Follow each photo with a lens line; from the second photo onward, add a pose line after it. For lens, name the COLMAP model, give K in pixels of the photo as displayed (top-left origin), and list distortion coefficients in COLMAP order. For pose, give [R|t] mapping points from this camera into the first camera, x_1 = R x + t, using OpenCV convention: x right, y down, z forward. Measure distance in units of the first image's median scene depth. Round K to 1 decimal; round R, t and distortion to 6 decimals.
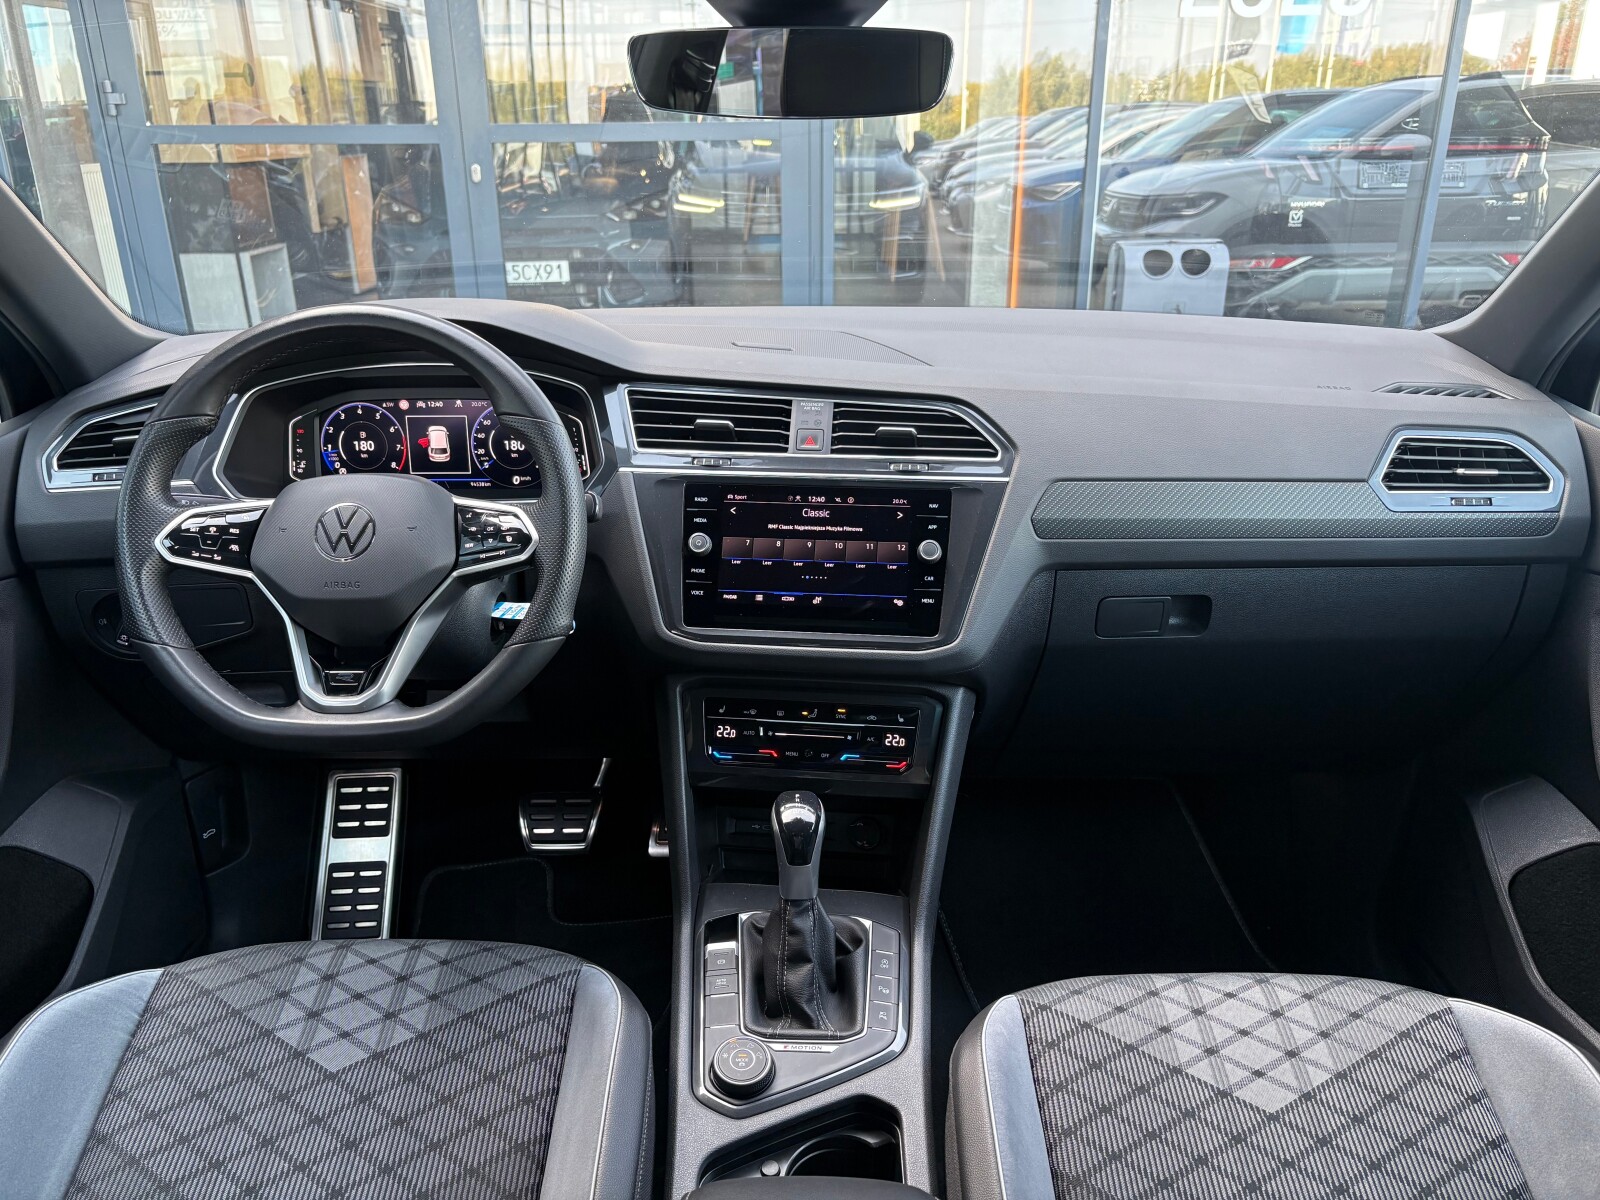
lens RADIAL K [[1233.0, 0, 791.5], [0, 1233.0, 603.0], [0, 0, 1]] dist [0.034362, -0.027356]
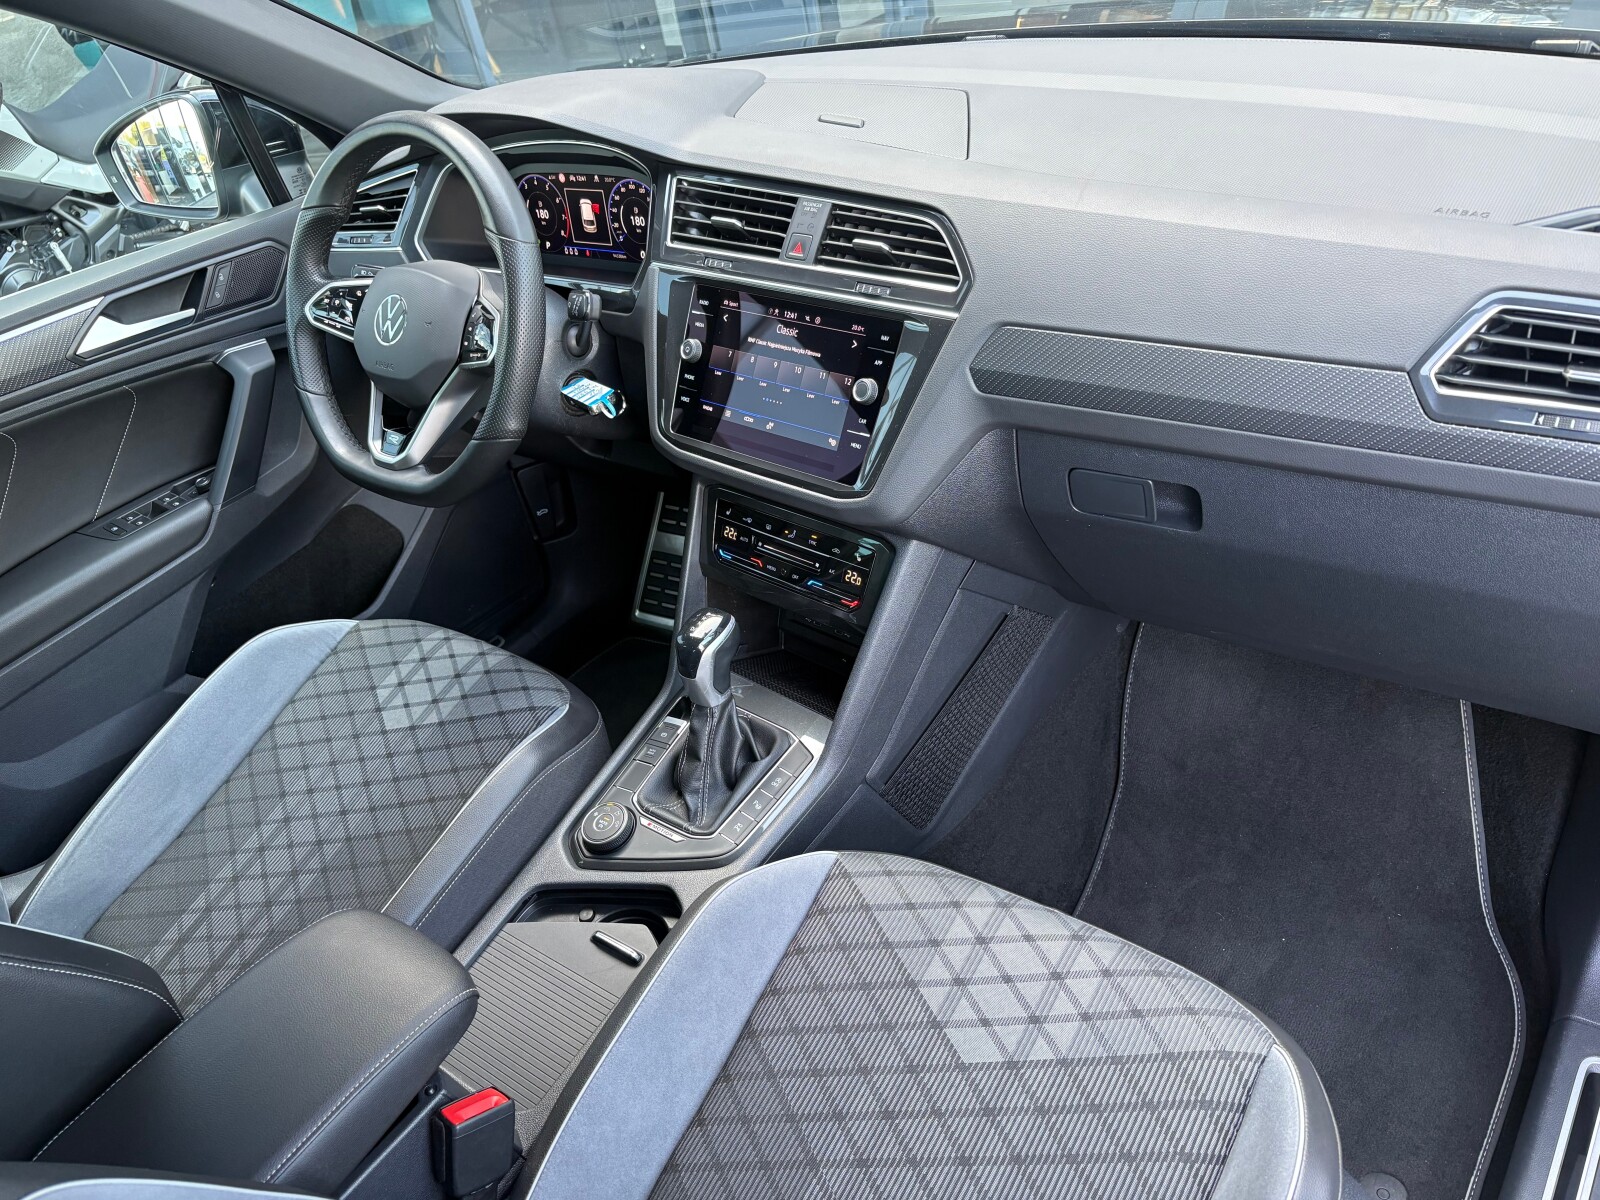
lens RADIAL K [[1233.0, 0, 776.0], [0, 1233.0, 612.1], [0, 0, 1]] dist [0.034362, -0.027356]
pose [[0.782902, 0.238012, -0.574817, 0.610450], [-0.058482, 0.947991, 0.312878, -0.164667], [0.619390, -0.211337, 0.756103, 0.230101]]
